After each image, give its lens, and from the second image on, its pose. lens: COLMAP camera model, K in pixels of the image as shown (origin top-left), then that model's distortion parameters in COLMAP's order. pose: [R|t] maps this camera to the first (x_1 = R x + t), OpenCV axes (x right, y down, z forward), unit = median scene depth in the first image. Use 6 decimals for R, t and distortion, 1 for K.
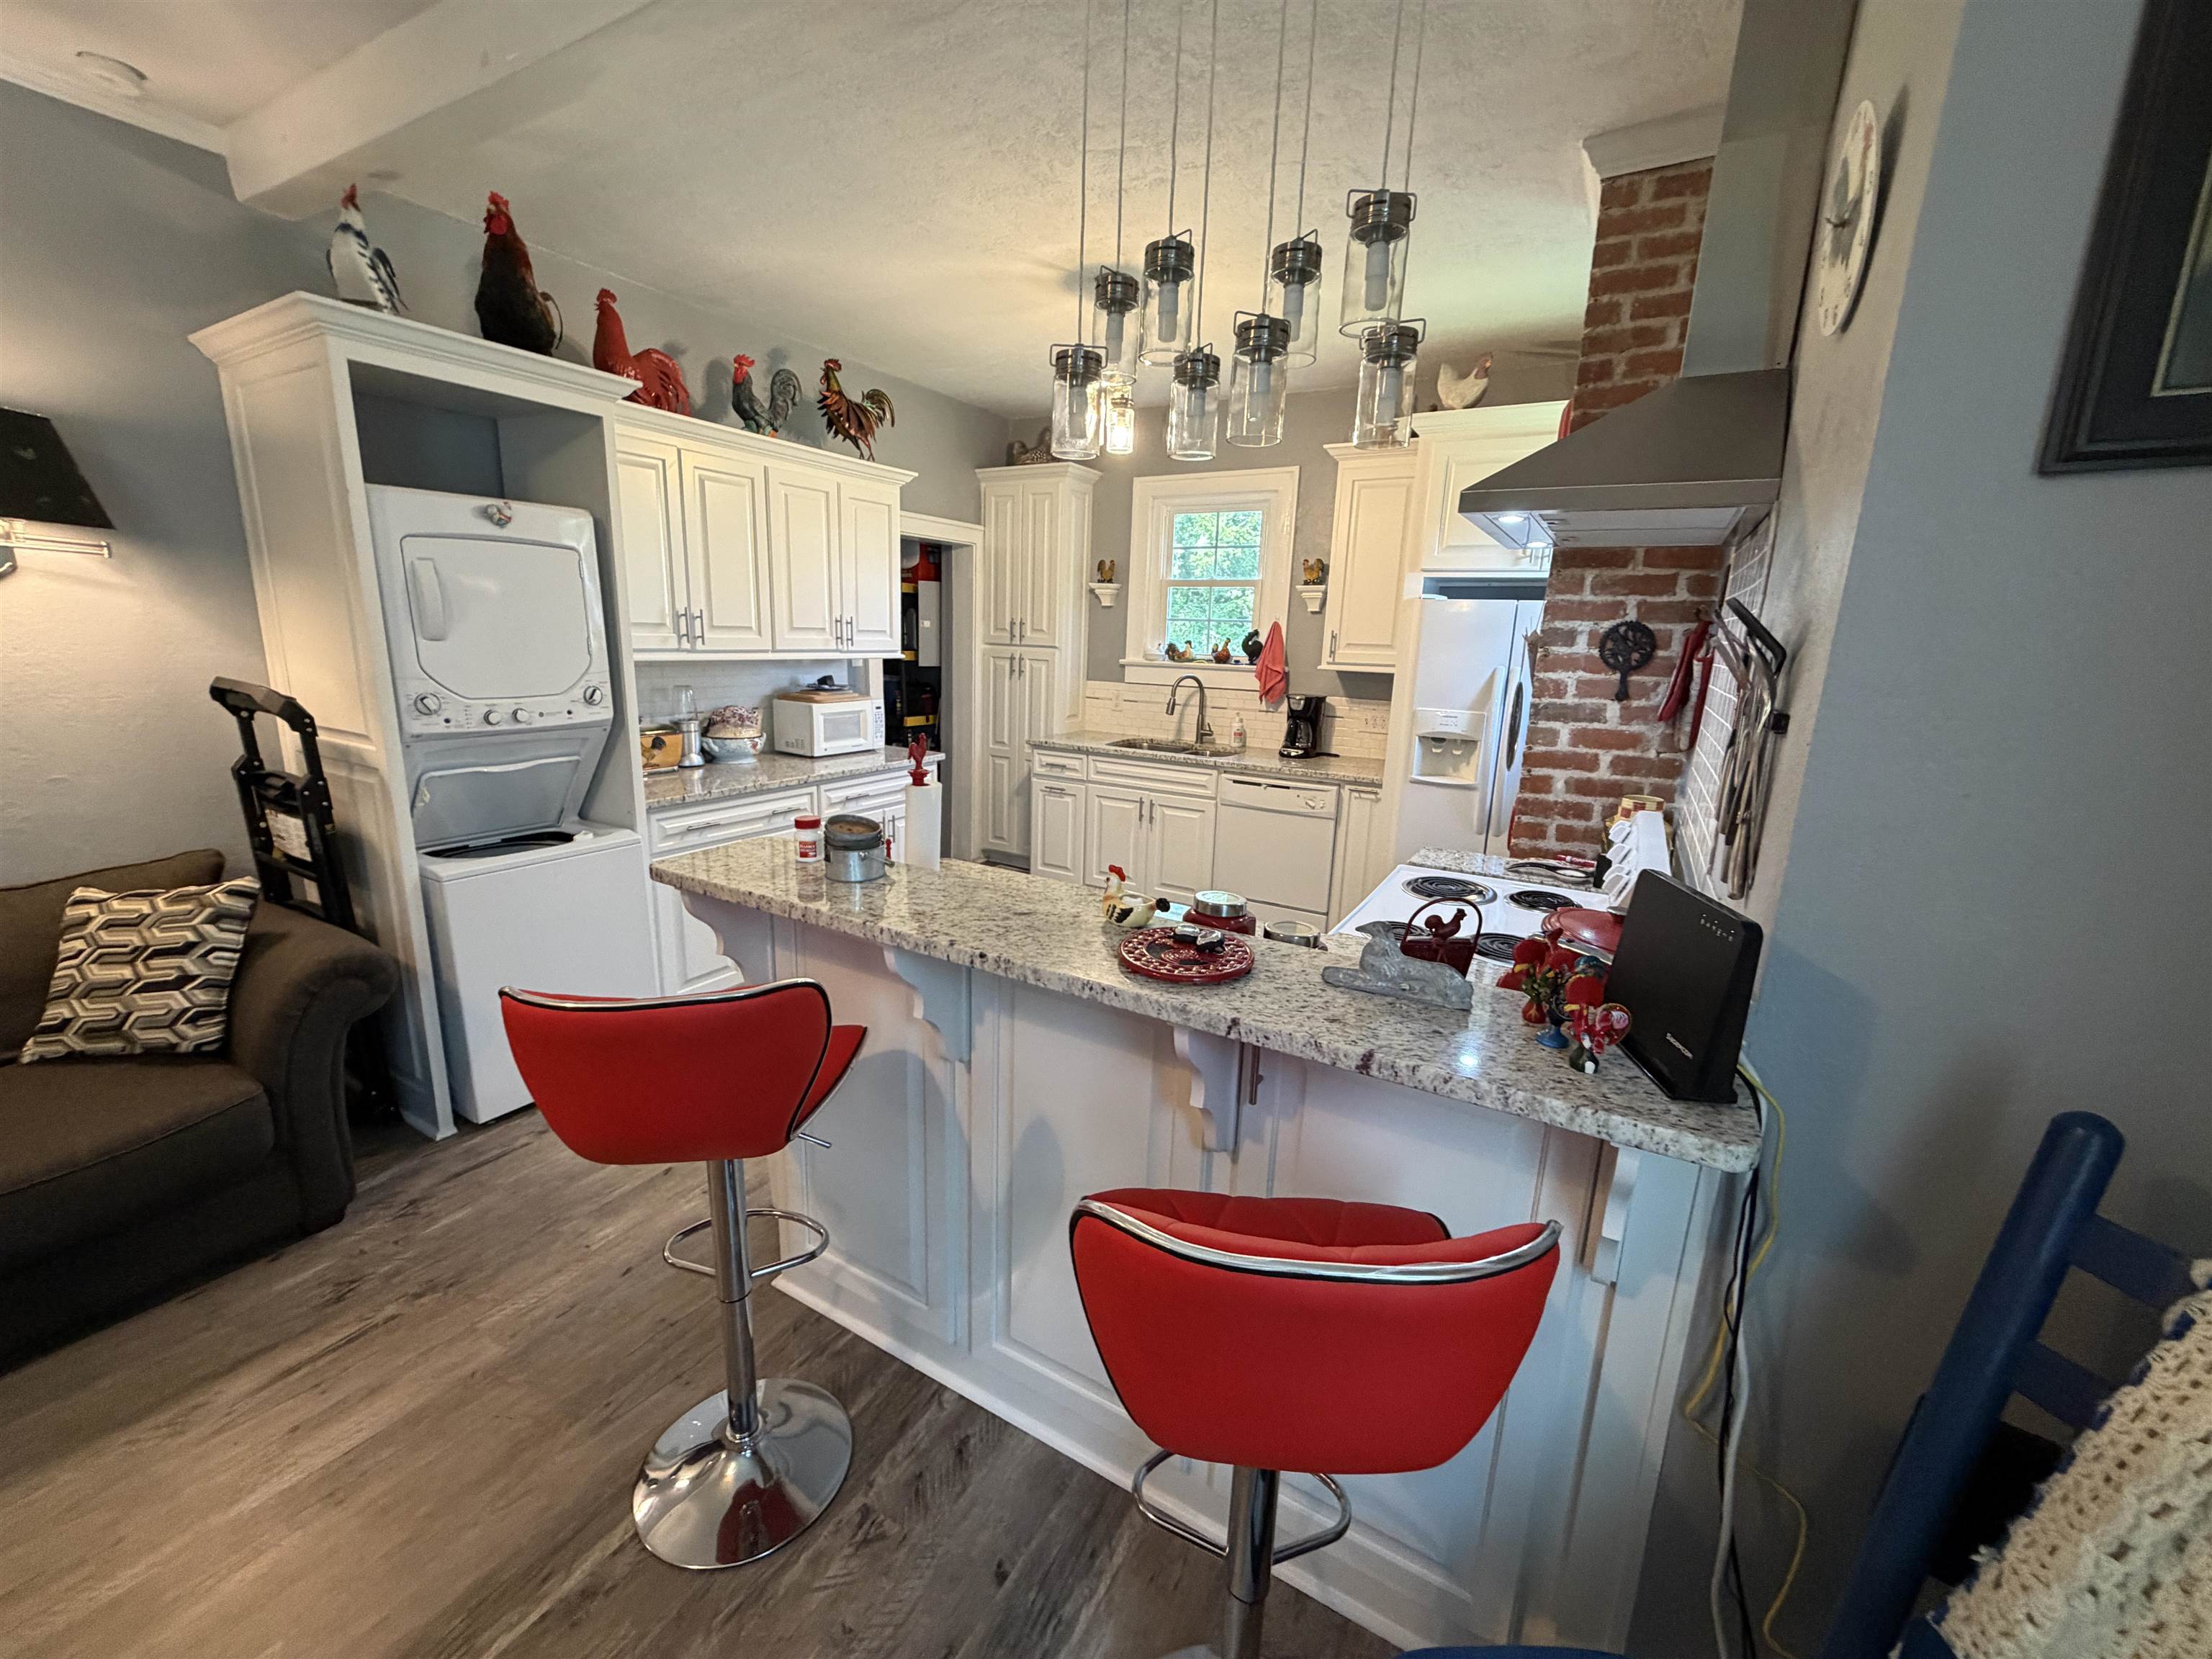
lens RADIAL K [[884.5, 0, 1099.5], [0, 884.5, 827.6], [0, 0, 1]] dist [-0.002097, 0.001144]
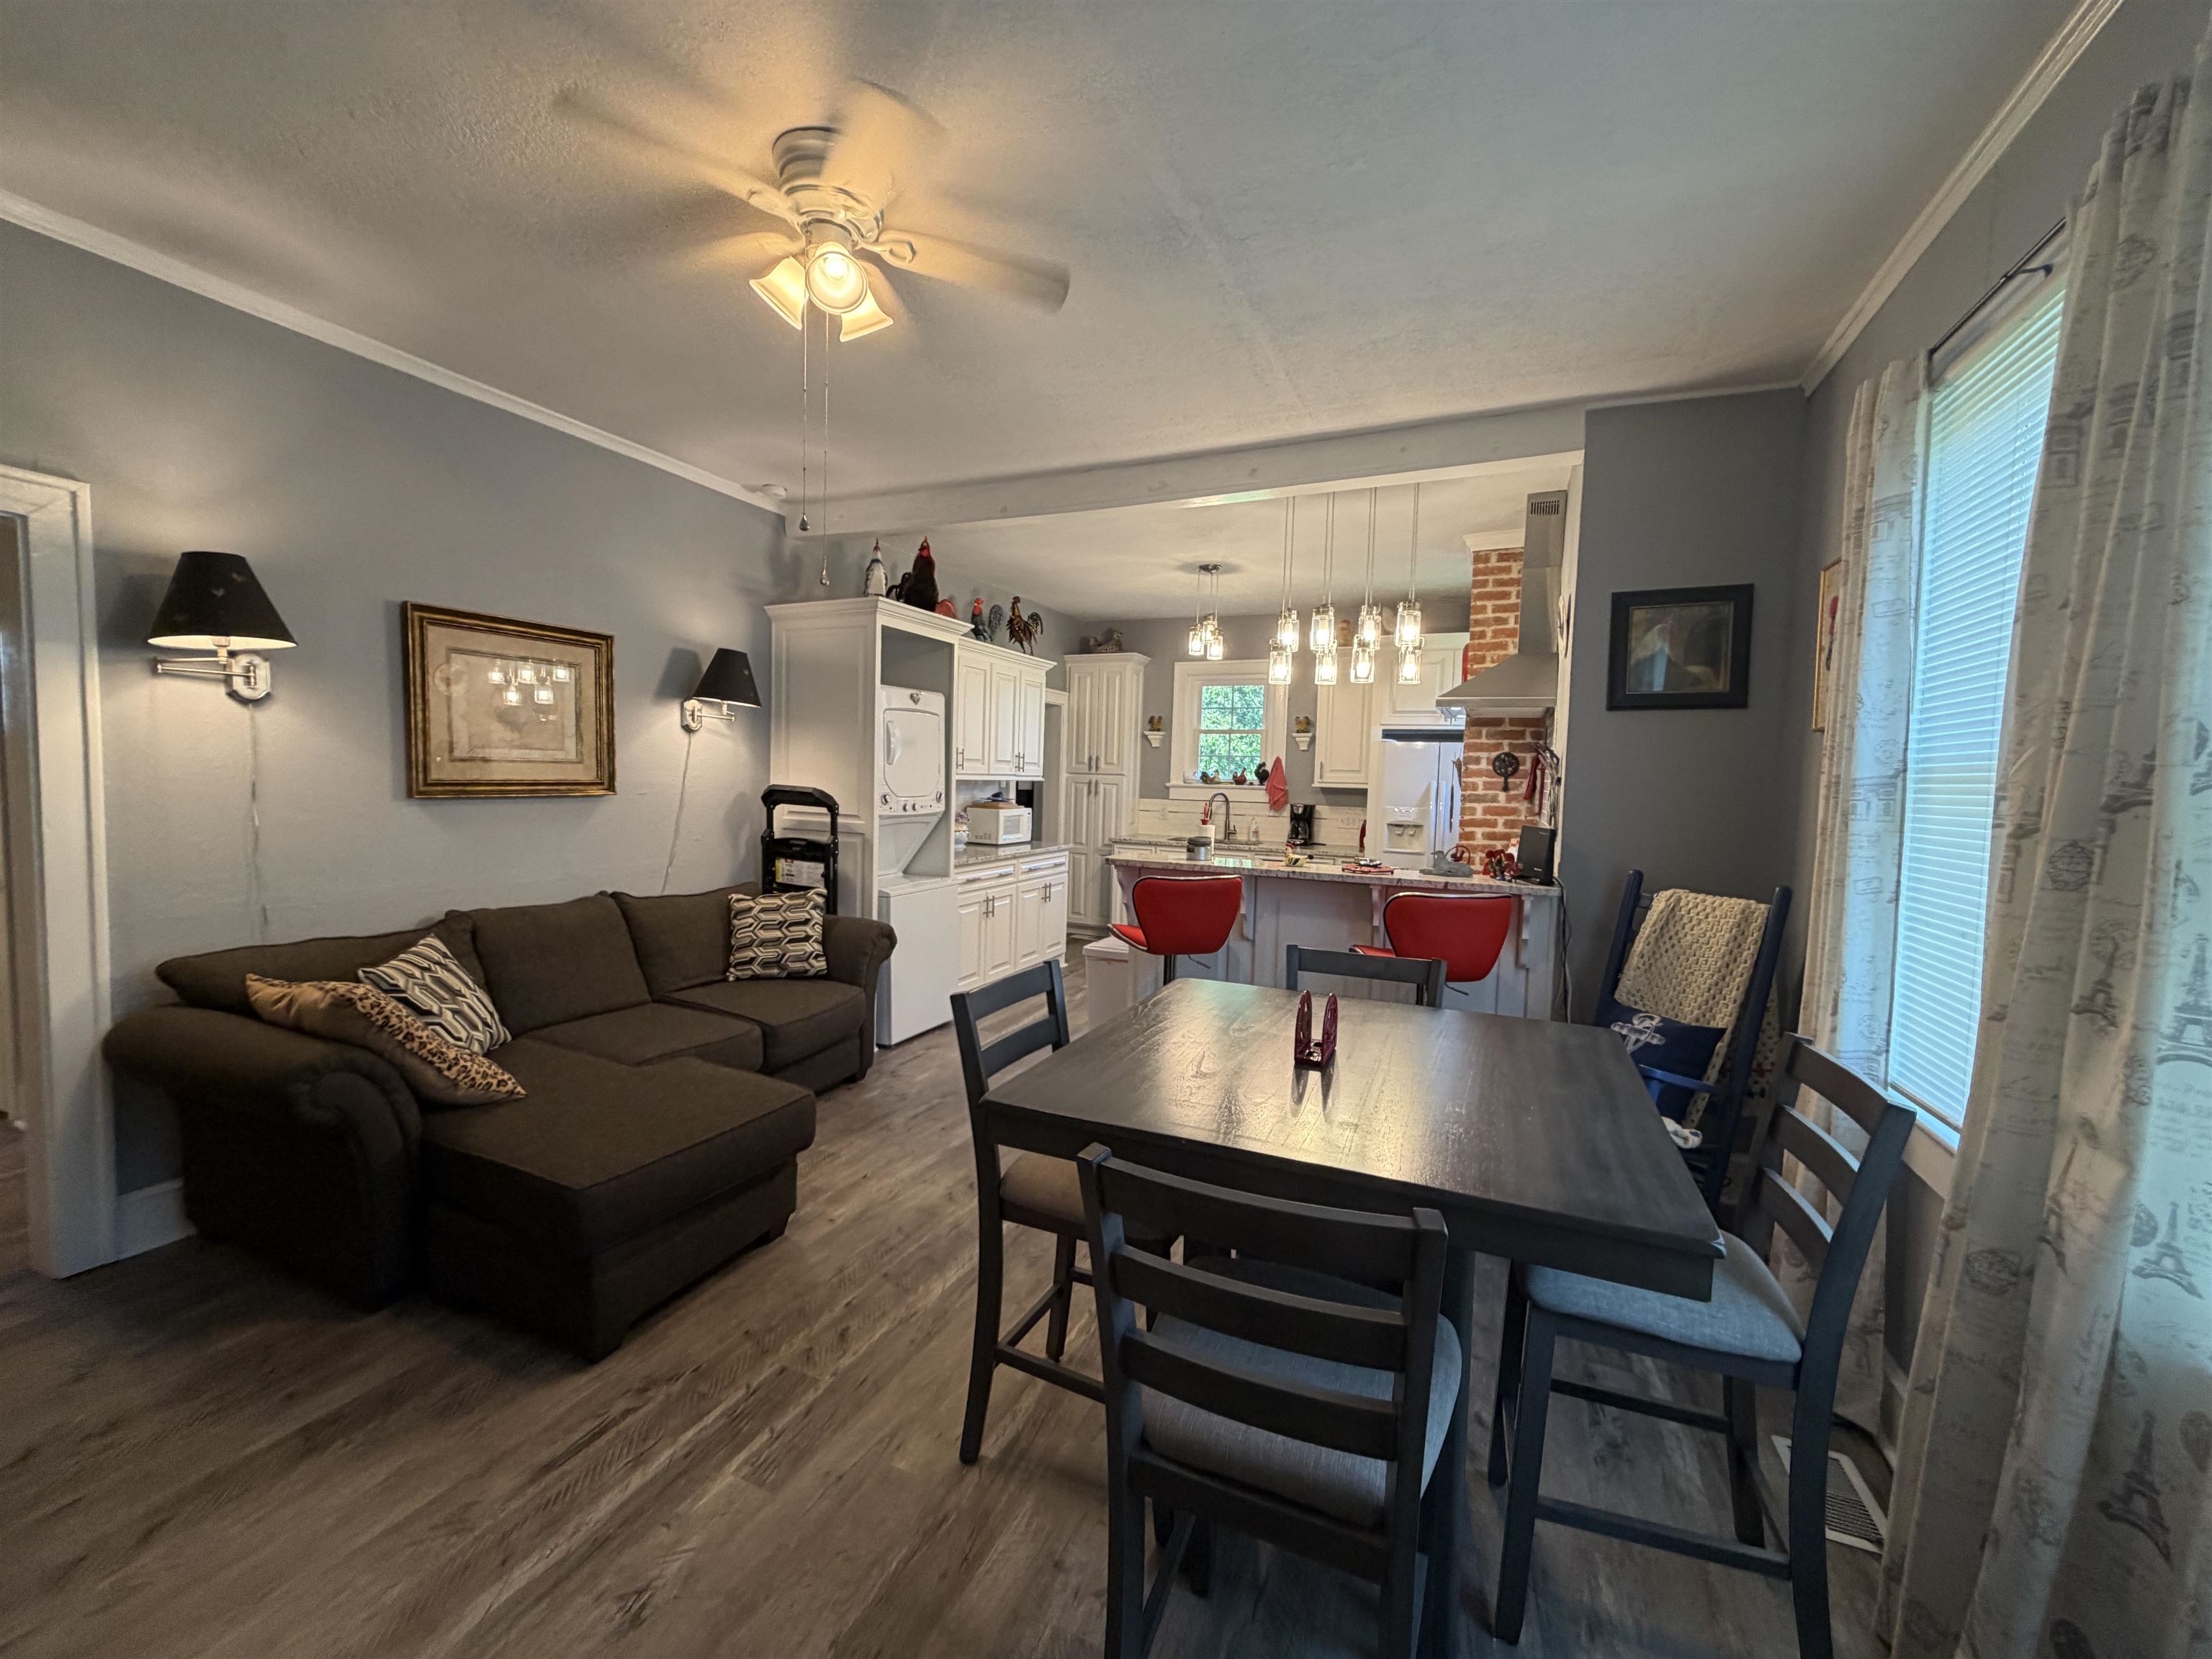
lens RADIAL K [[884.5, 0, 1098.1], [0, 884.5, 827.2], [0, 0, 1]] dist [-0.002097, 0.001144]
pose [[0.993977, -0.011995, 0.108934, -0.491193], [0.028896, 0.987503, -0.154927, 0.198858], [-0.105714, 0.157141, 0.981902, -0.769800]]
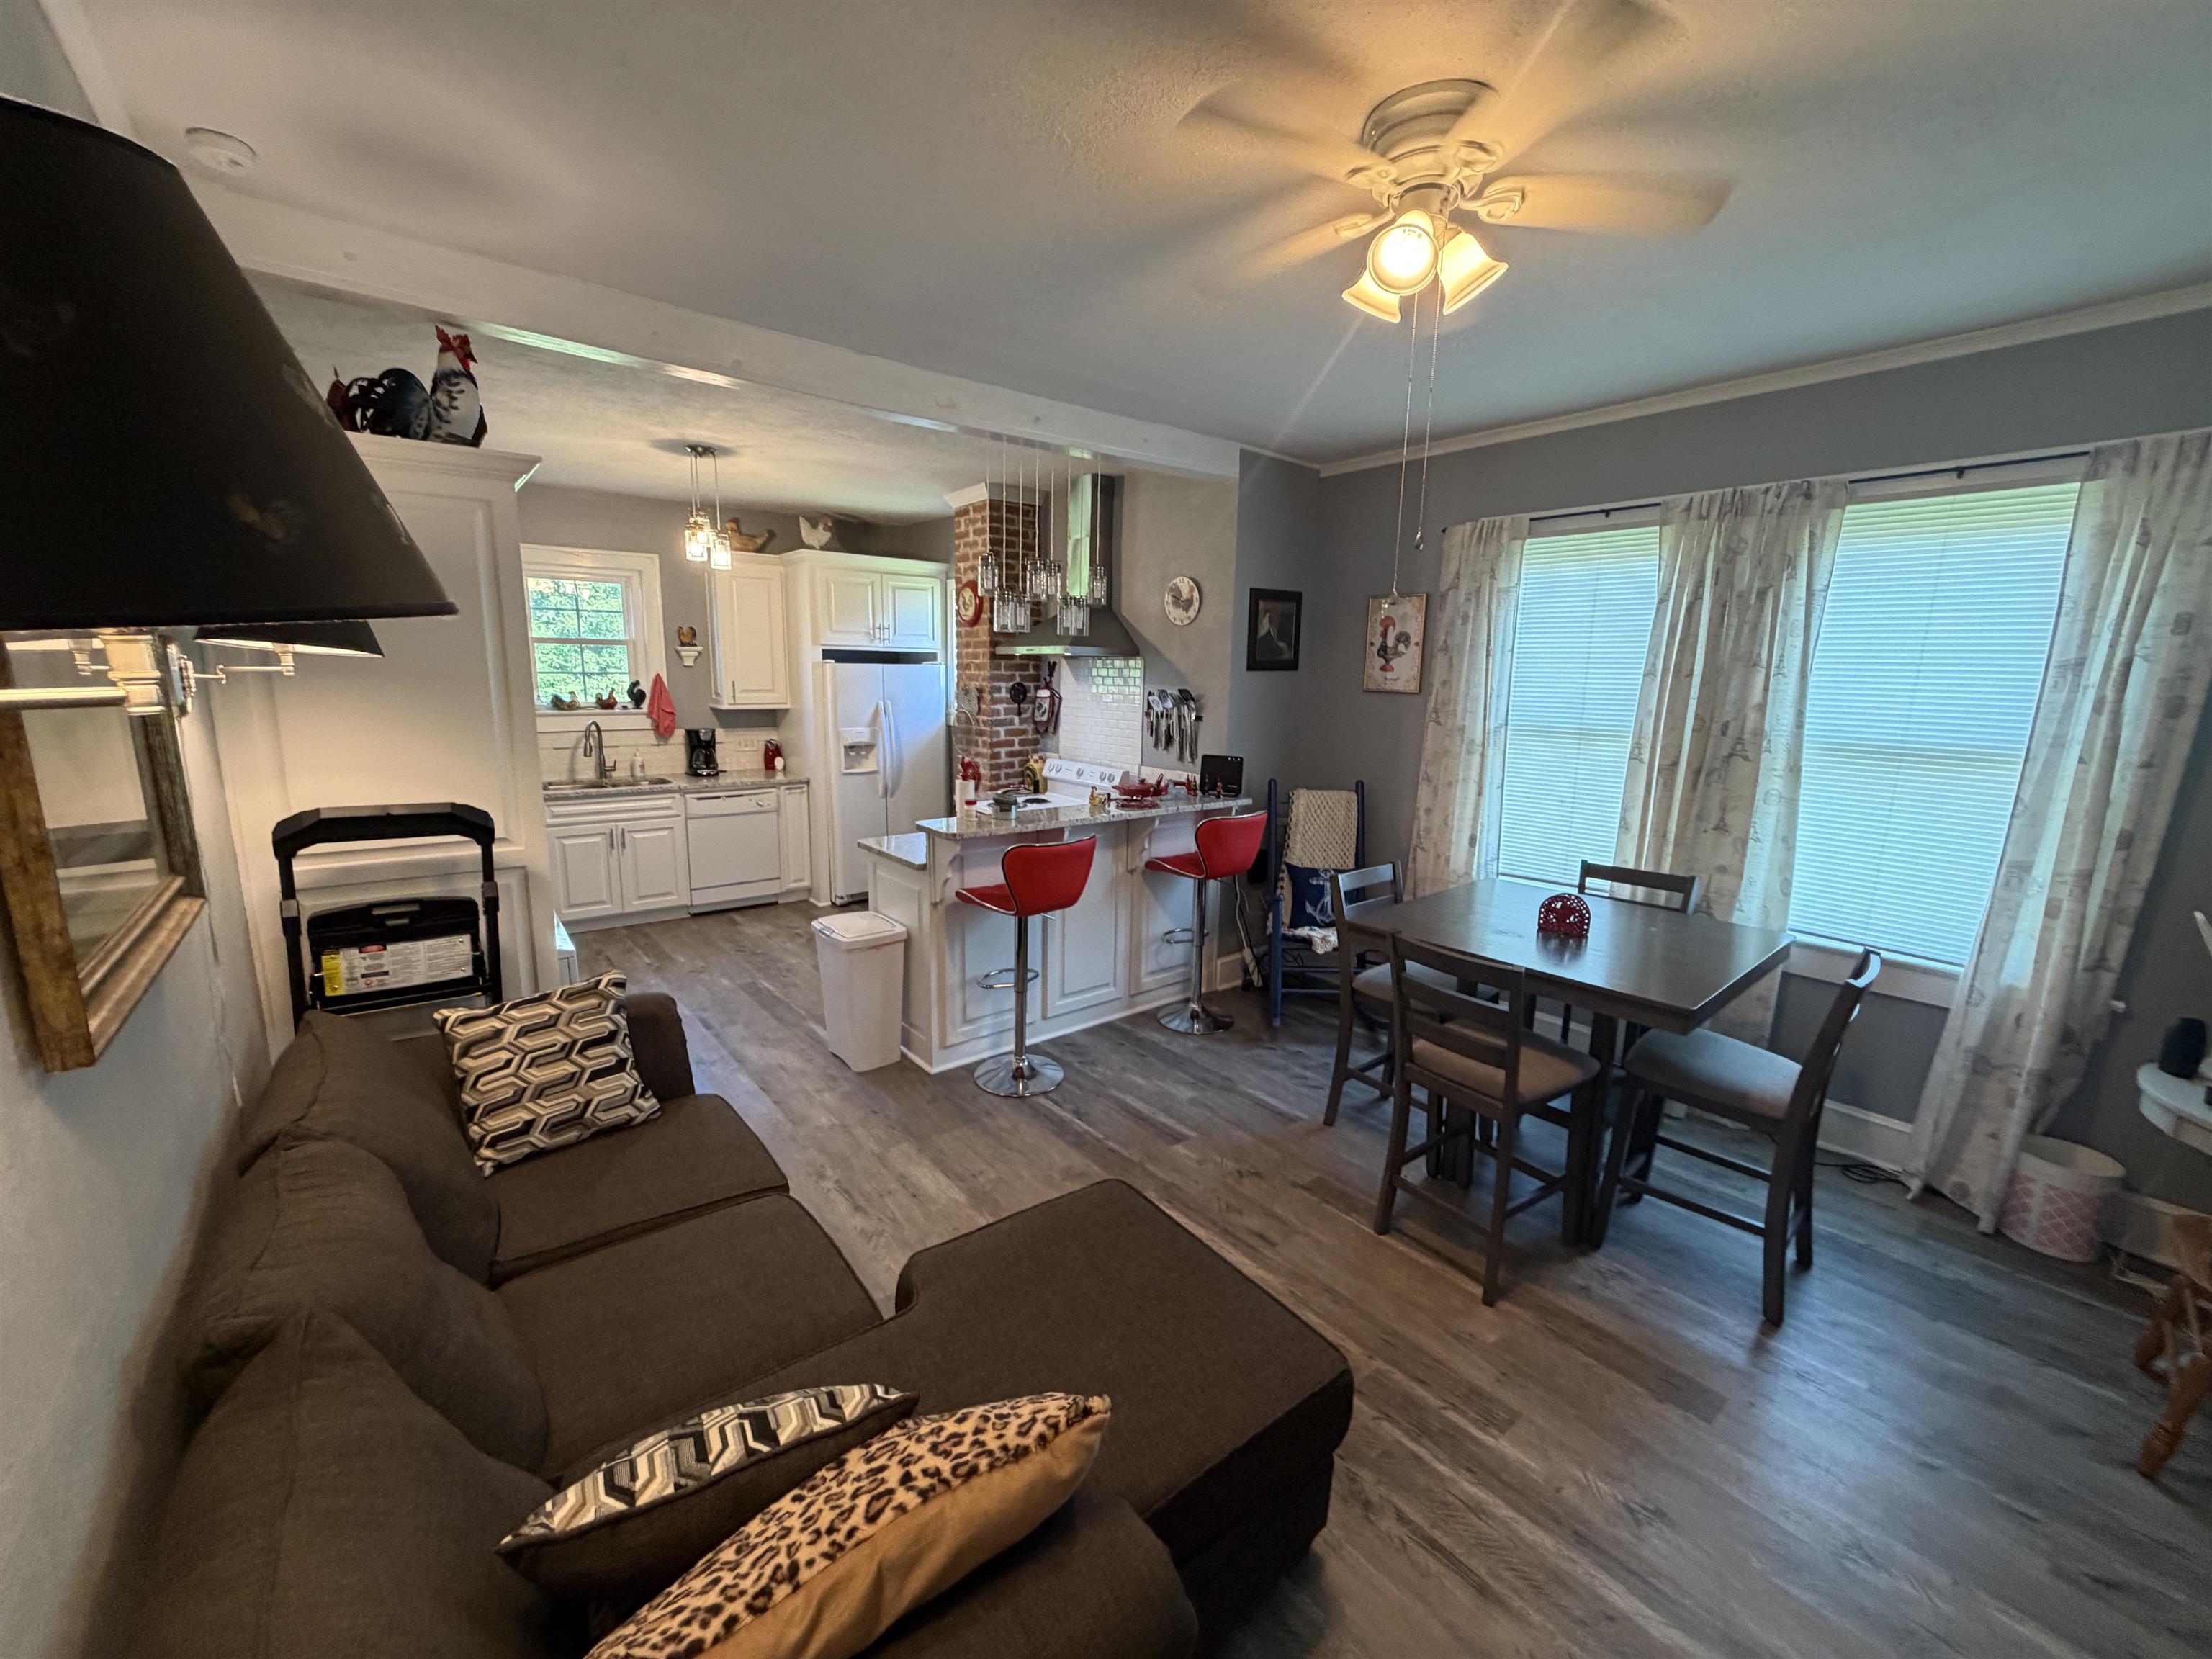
lens RADIAL K [[884.5, 0, 1097.7], [0, 884.5, 827.5], [0, 0, 1]] dist [-0.002097, 0.001144]
pose [[0.356880, -0.190971, 0.914422, -1.413588], [0.197901, 0.972118, 0.125784, -0.099328], [-0.912947, 0.136075, 0.384723, -0.051933]]
